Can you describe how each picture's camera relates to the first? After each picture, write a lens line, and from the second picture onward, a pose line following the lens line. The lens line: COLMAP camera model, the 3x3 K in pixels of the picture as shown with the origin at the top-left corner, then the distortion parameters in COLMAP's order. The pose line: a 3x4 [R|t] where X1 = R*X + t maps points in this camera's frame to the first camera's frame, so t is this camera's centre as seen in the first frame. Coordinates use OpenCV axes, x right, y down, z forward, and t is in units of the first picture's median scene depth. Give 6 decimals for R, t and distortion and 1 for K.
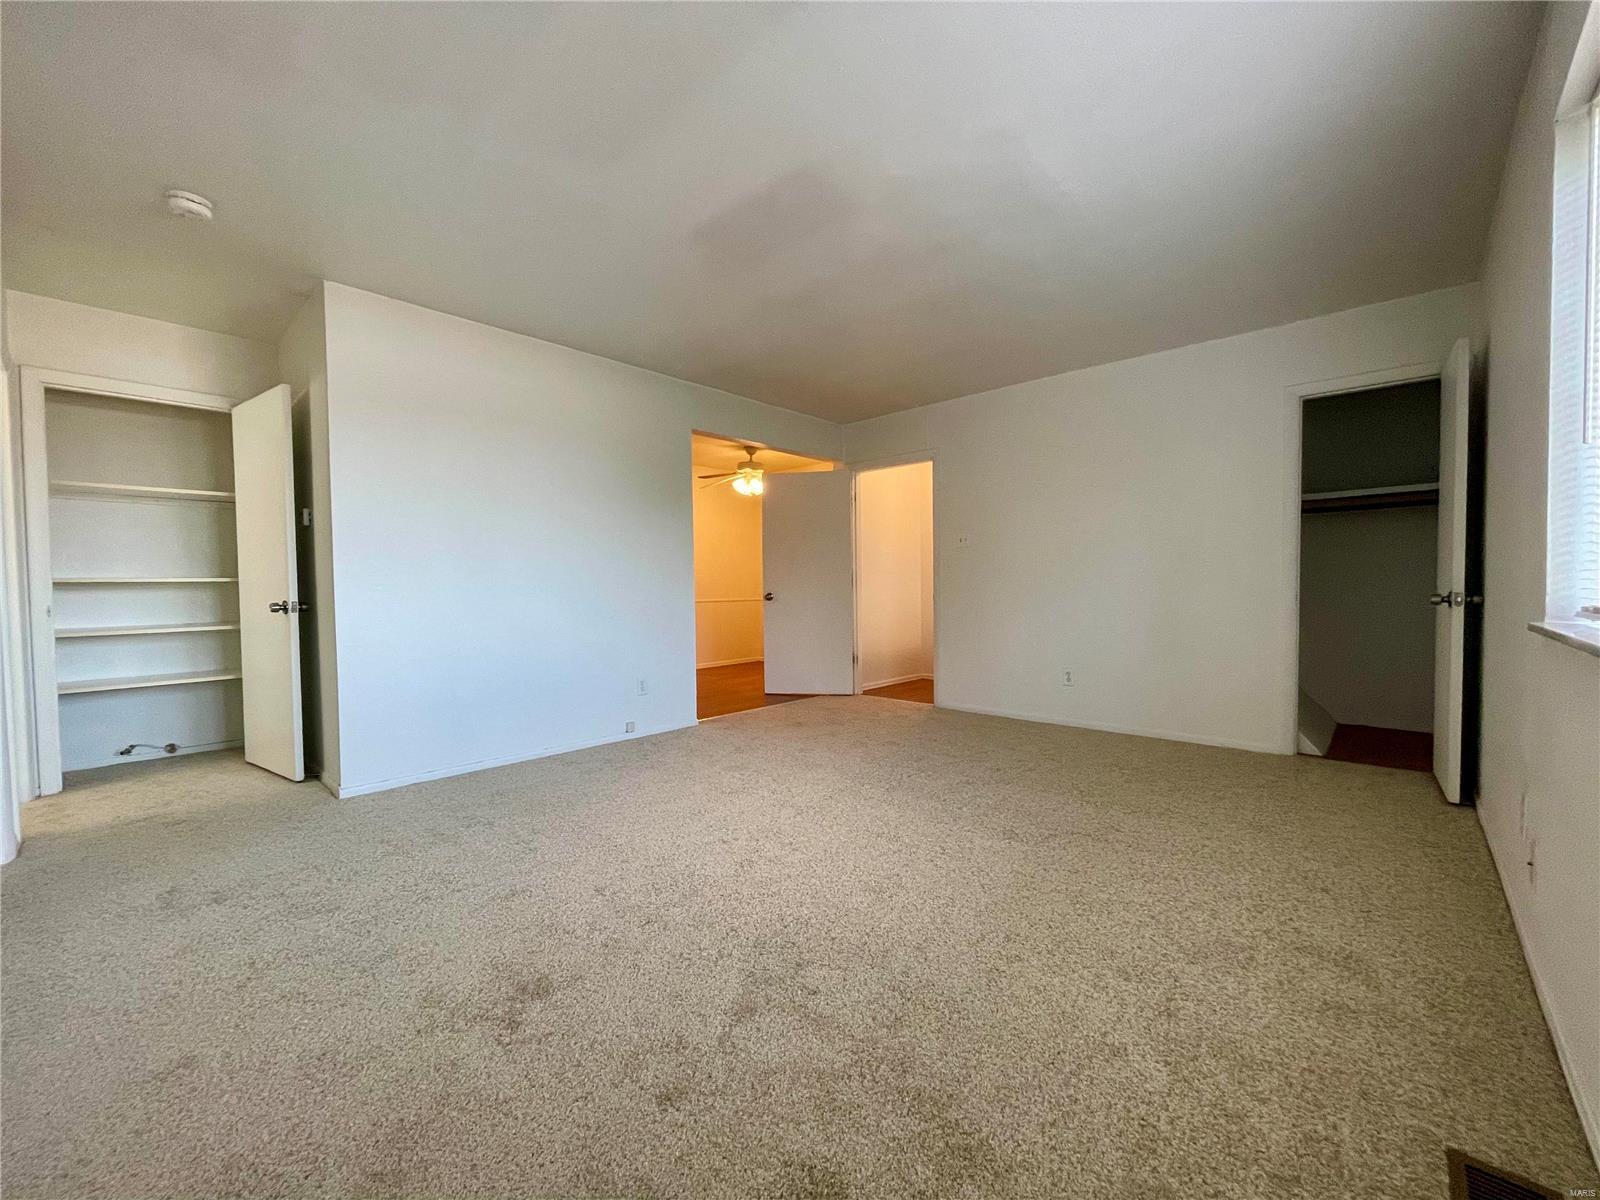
lens RADIAL K [[646.3, 0, 790.2], [0, 646.3, 606.5], [0, 0, 1]] dist [-0.003228, 0.000871]
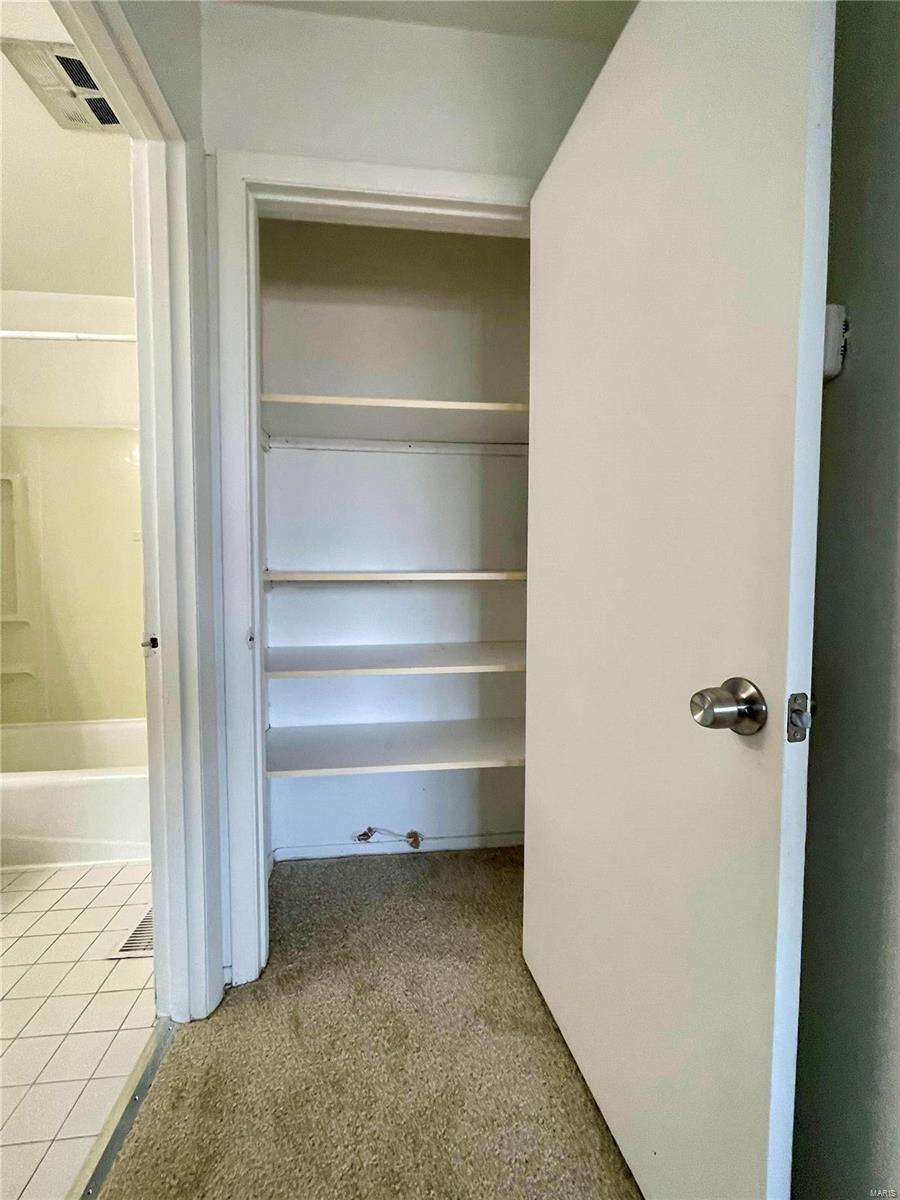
lens RADIAL K [[484.7, 0, 446.6], [0, 484.7, 592.8], [0, 0, 1]] dist [-0.003228, 0.000871]
pose [[0.729921, 0.035302, -0.682619, -0.649622], [-0.035365, 0.999278, 0.013863, -0.032271], [0.682616, 0.014022, 0.730643, 0.702622]]
